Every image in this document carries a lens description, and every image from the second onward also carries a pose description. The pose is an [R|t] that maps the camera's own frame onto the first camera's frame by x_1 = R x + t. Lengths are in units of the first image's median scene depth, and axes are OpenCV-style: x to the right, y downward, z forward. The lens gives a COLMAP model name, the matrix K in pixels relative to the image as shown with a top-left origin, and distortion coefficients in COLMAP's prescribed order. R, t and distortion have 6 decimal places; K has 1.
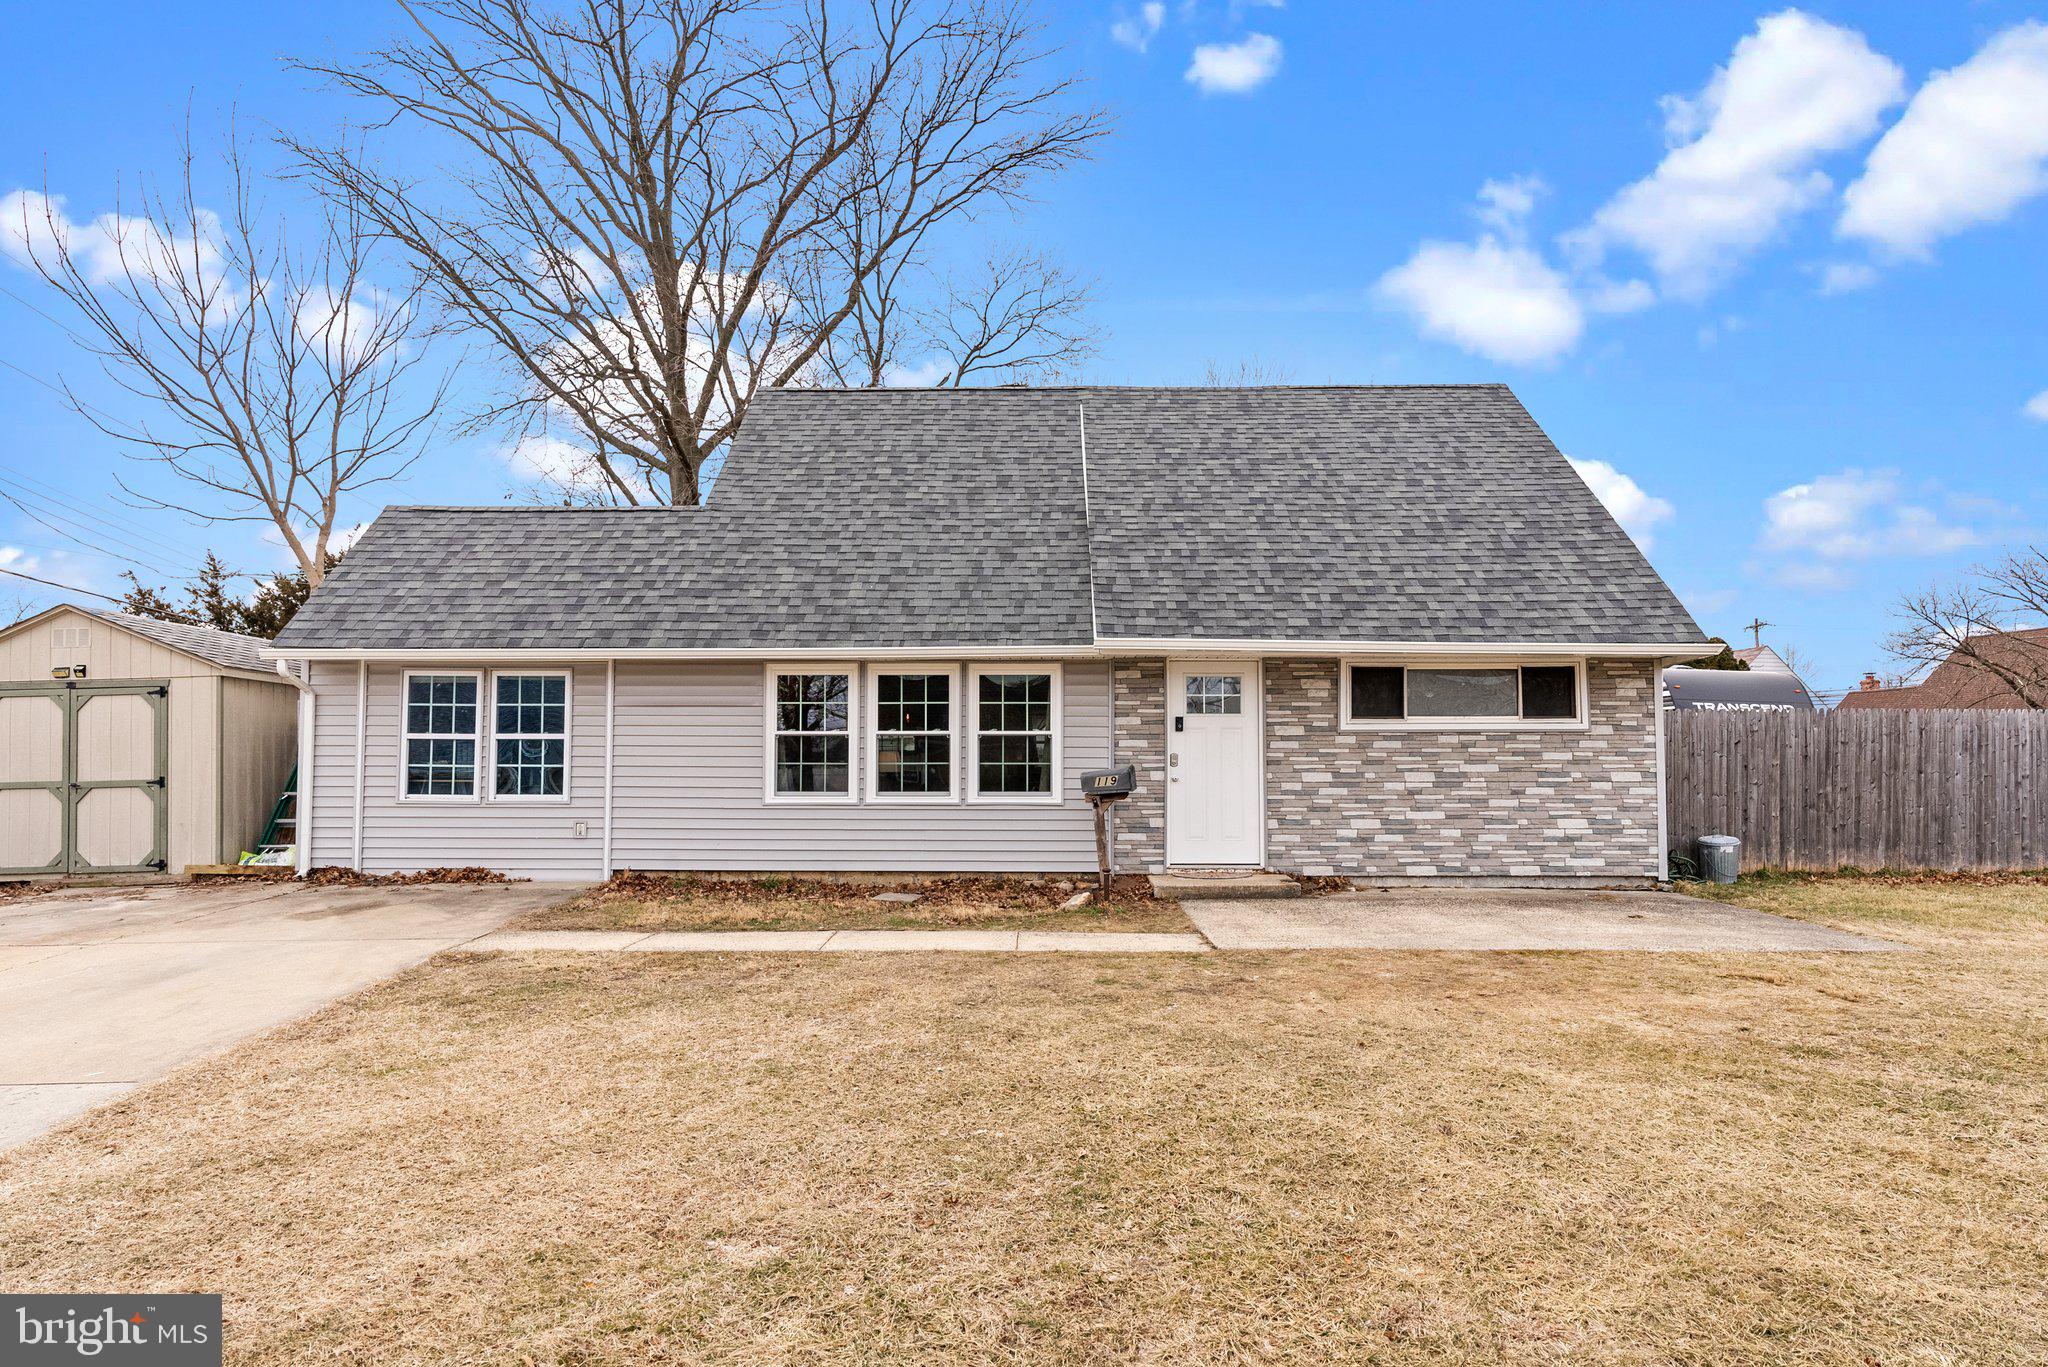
lens RADIAL K [[1148.8, 0, 1055.2], [0, 1148.8, 728.5], [0, 0, 1]] dist [-0.005229, 0.003981]
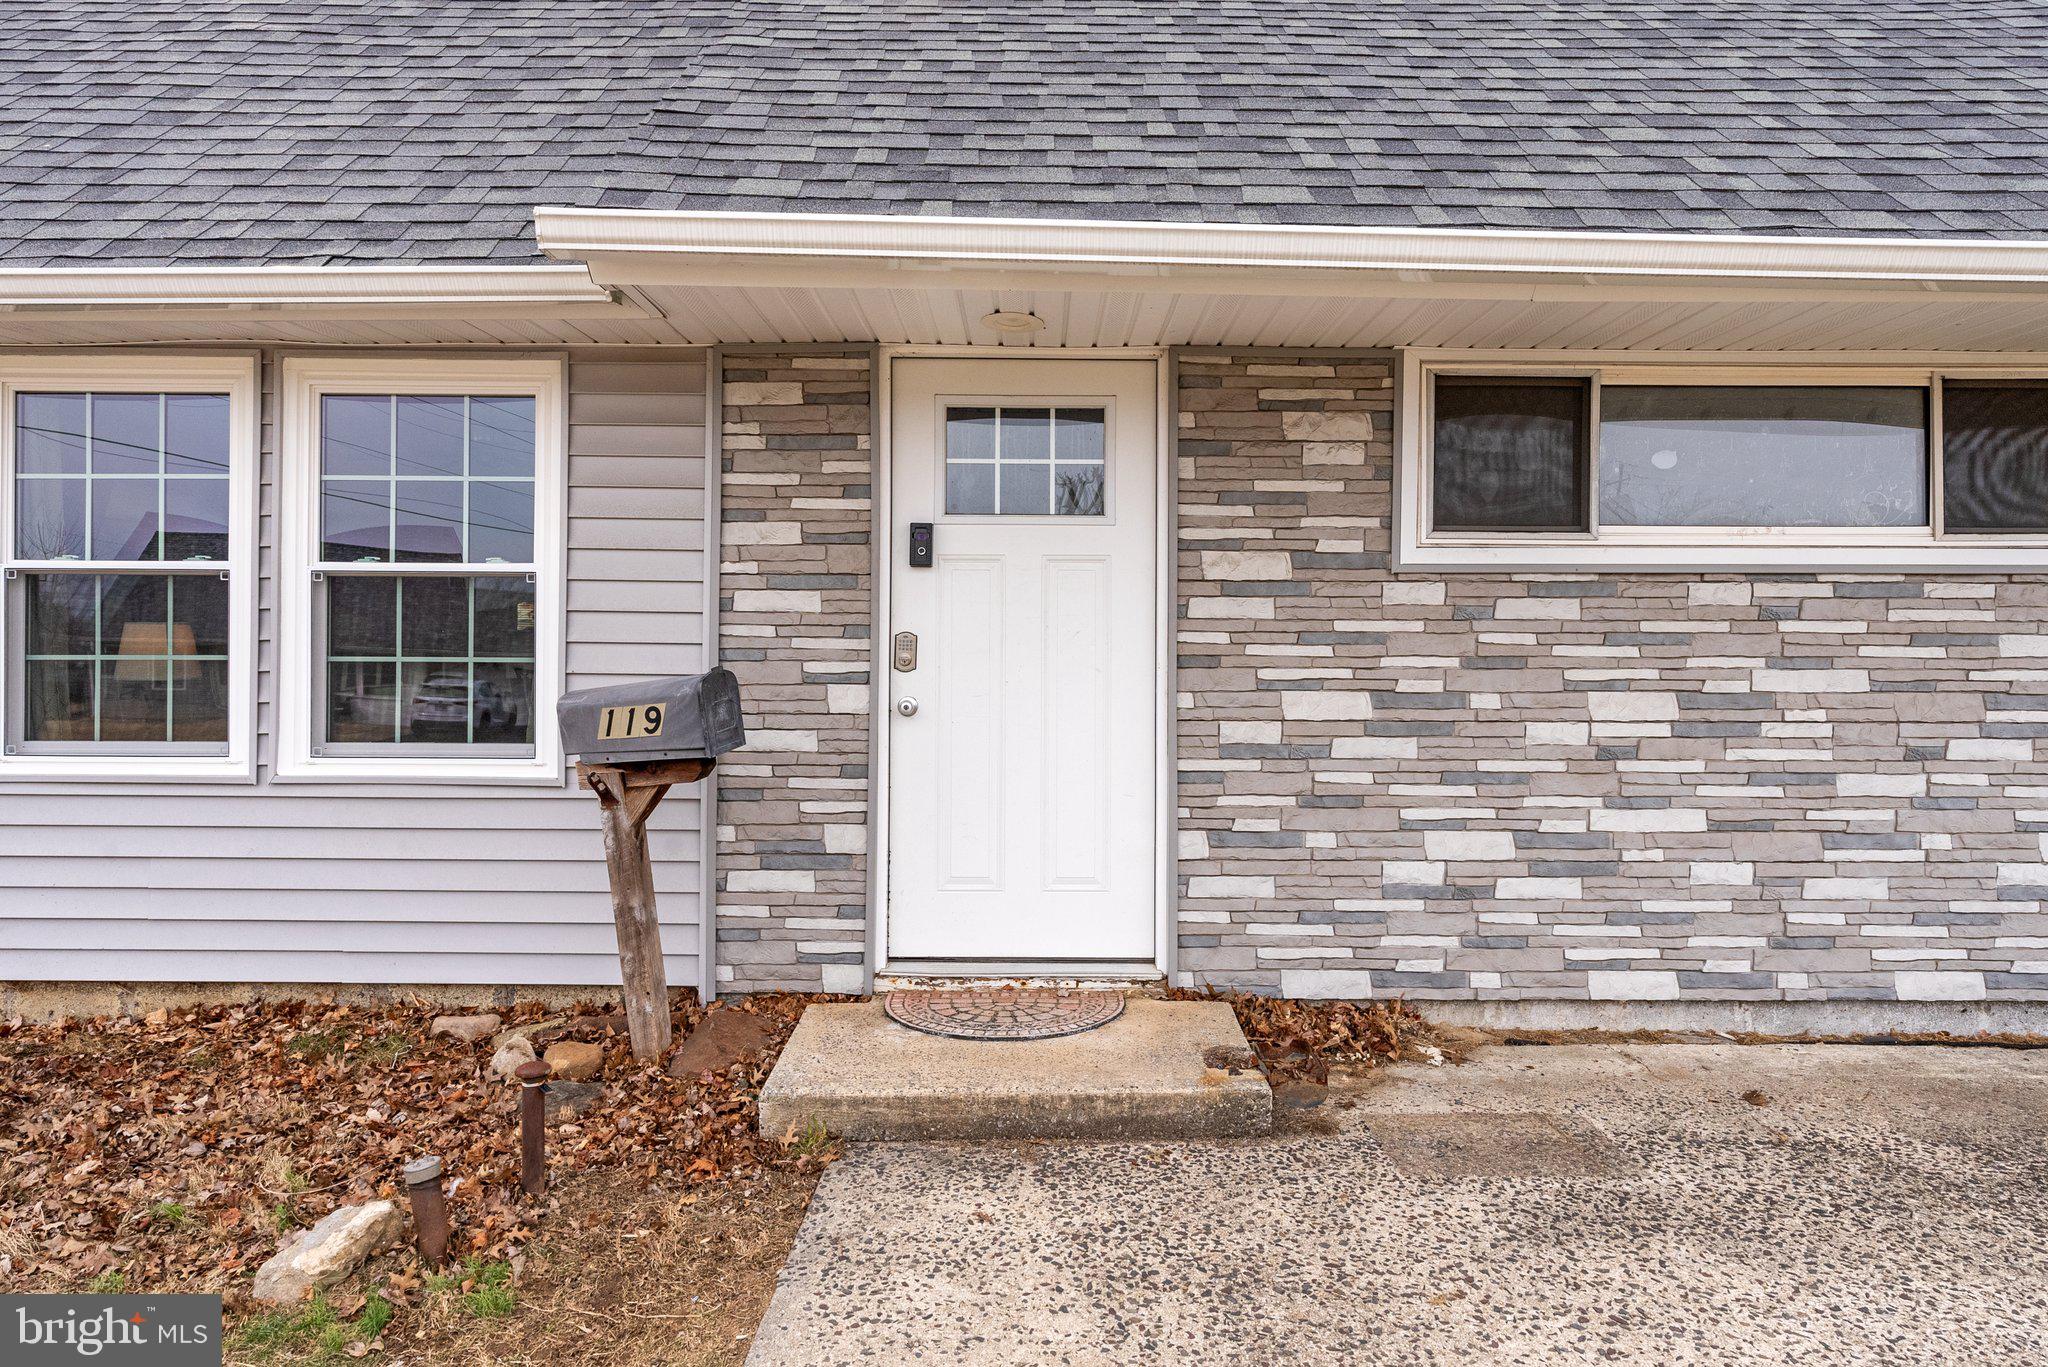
lens RADIAL K [[1231.7, 0, 1032.5], [0, 1231.7, 664.1], [0, 0, 1]] dist [-0.001982, 0.002660]
pose [[0.999944, 0.005221, 0.009255, 0.138670], [-0.005591, 0.999165, 0.040484, 0.016289], [-0.009036, -0.040533, 0.999137, 0.642394]]
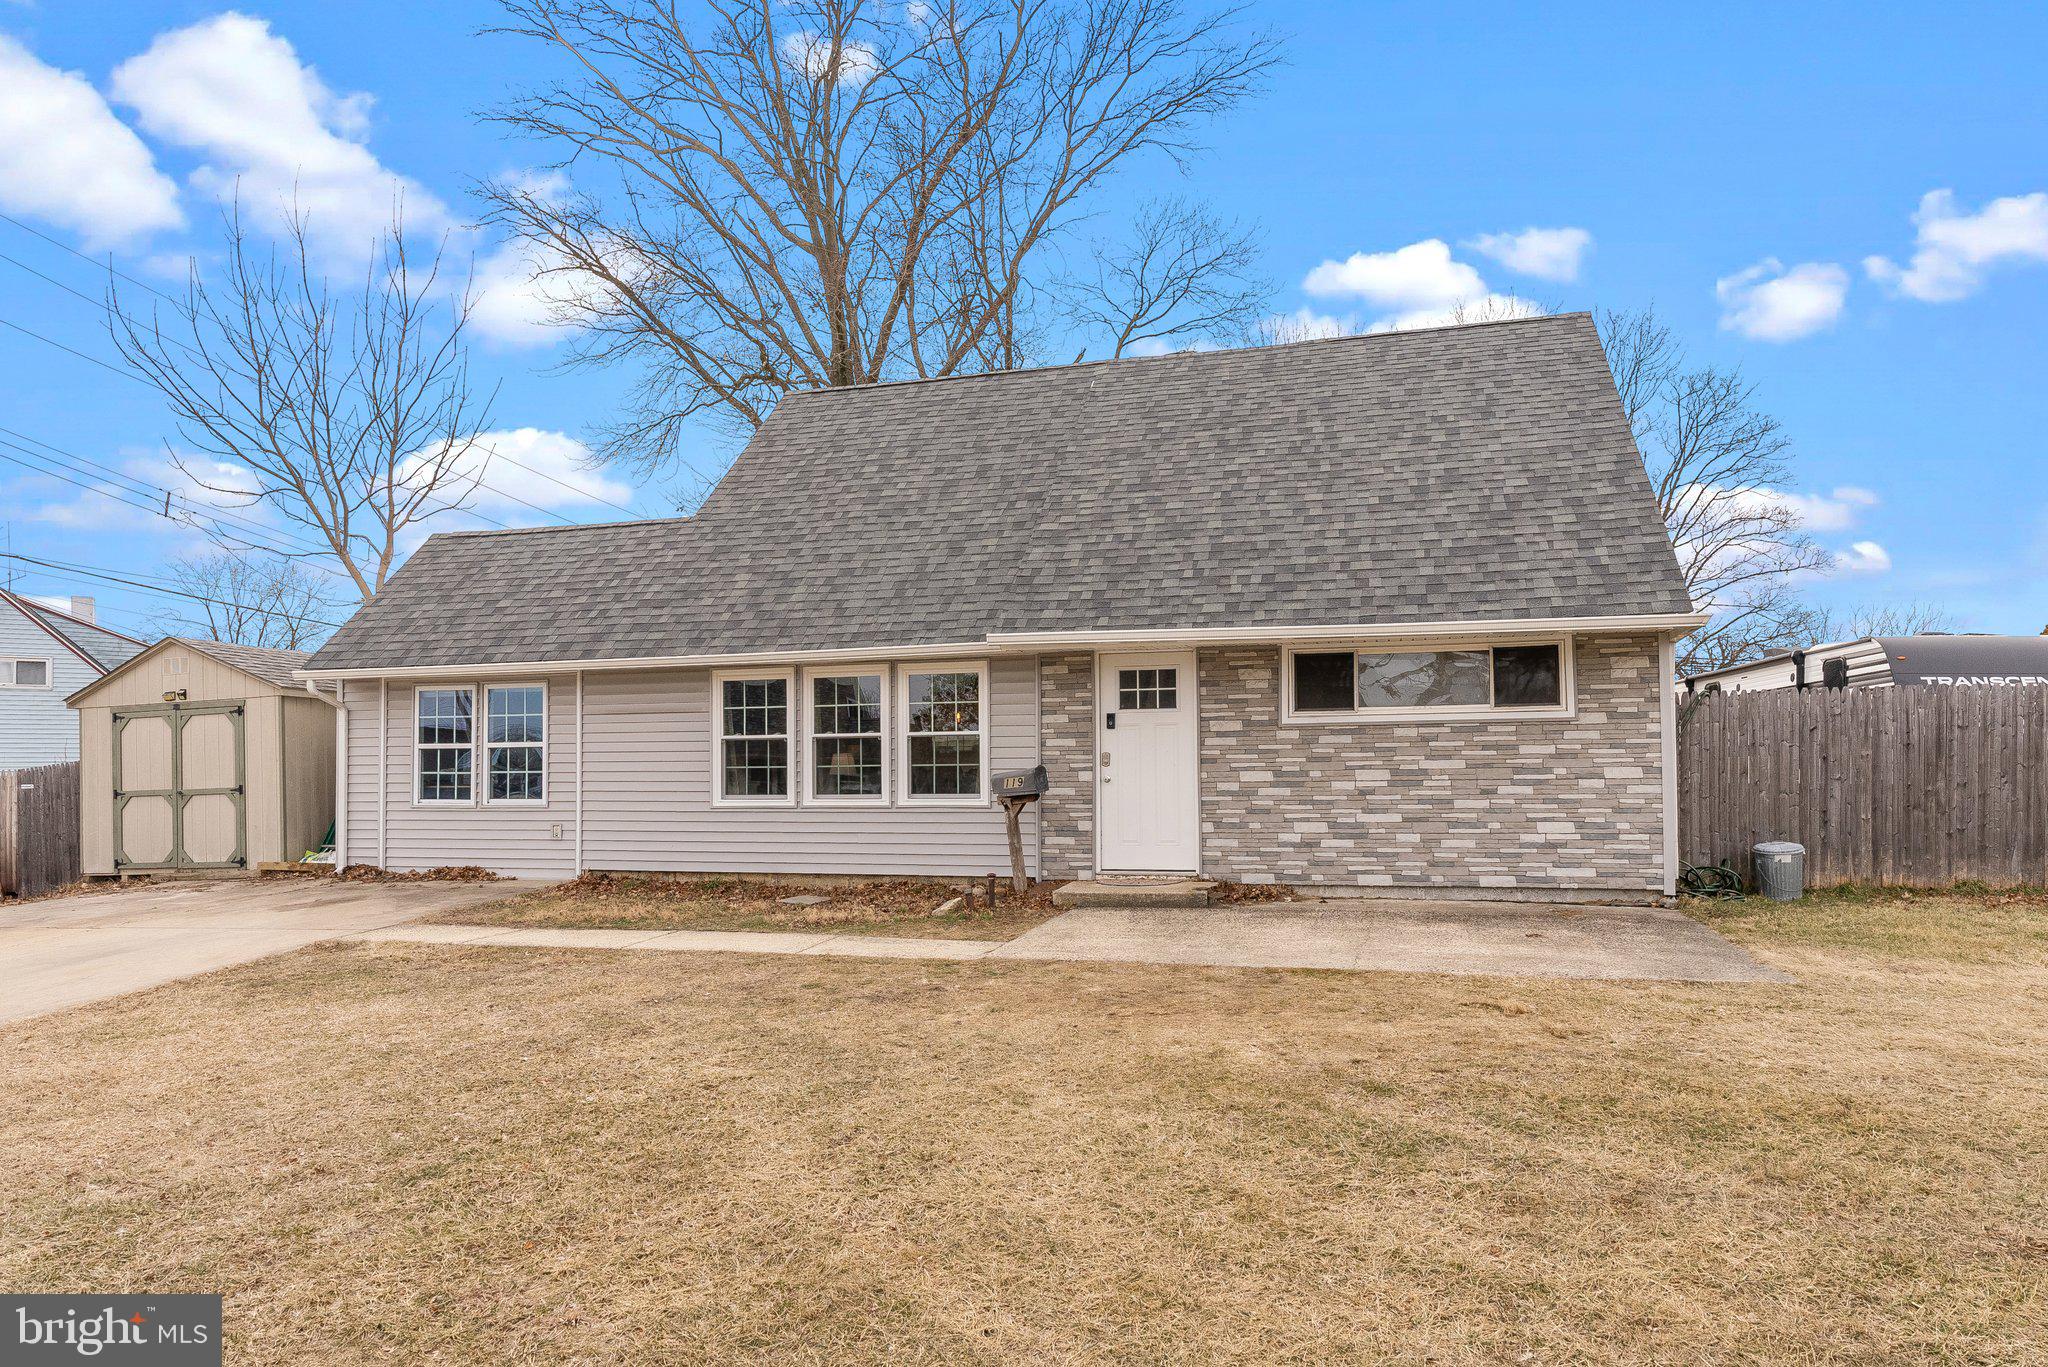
lens RADIAL K [[1231.7, 0, 1044.9], [0, 1231.7, 747.2], [0, 0, 1]] dist [-0.001982, 0.002660]
pose [[0.968319, -0.014818, -0.249275, 0.309535], [0.019866, 0.999645, 0.017748, -0.001478], [0.248923, -0.022138, 0.968270, 0.010149]]
